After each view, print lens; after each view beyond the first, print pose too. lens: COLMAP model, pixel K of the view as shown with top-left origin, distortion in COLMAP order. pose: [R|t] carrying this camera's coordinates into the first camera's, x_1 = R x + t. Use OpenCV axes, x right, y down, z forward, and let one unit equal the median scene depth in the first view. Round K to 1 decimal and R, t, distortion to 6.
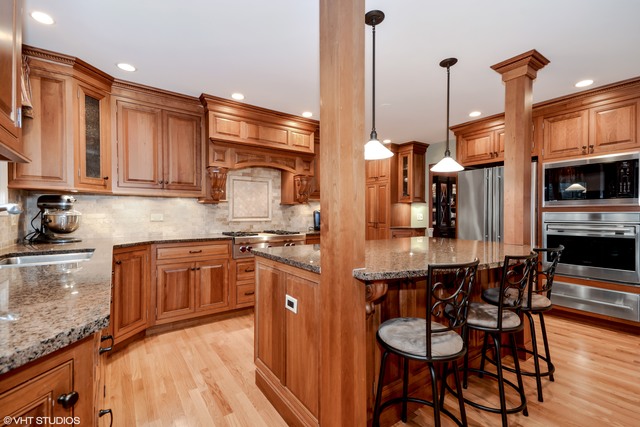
lens RADIAL K [[292.1, 0, 320.0], [0, 292.1, 213.5], [0, 0, 1]] dist [0.001588, -0.008418]
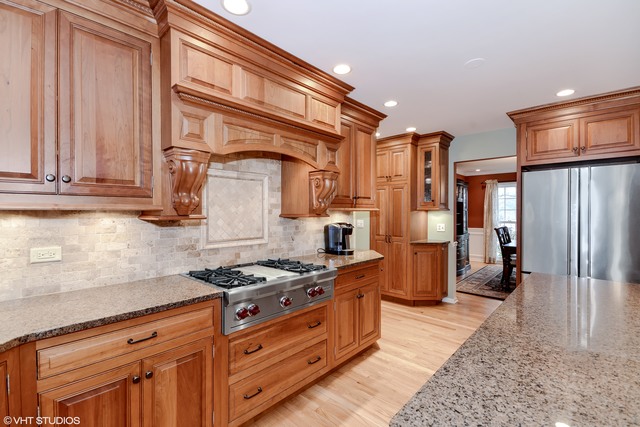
lens RADIAL K [[292.1, 0, 320.0], [0, 292.1, 213.5], [0, 0, 1]] dist [0.001588, -0.008418]
pose [[0.981107, 0.000117, 0.193466, -0.199294], [-0.001671, 0.999968, 0.007868, -0.048641], [-0.193459, -0.008043, 0.981075, 0.415429]]
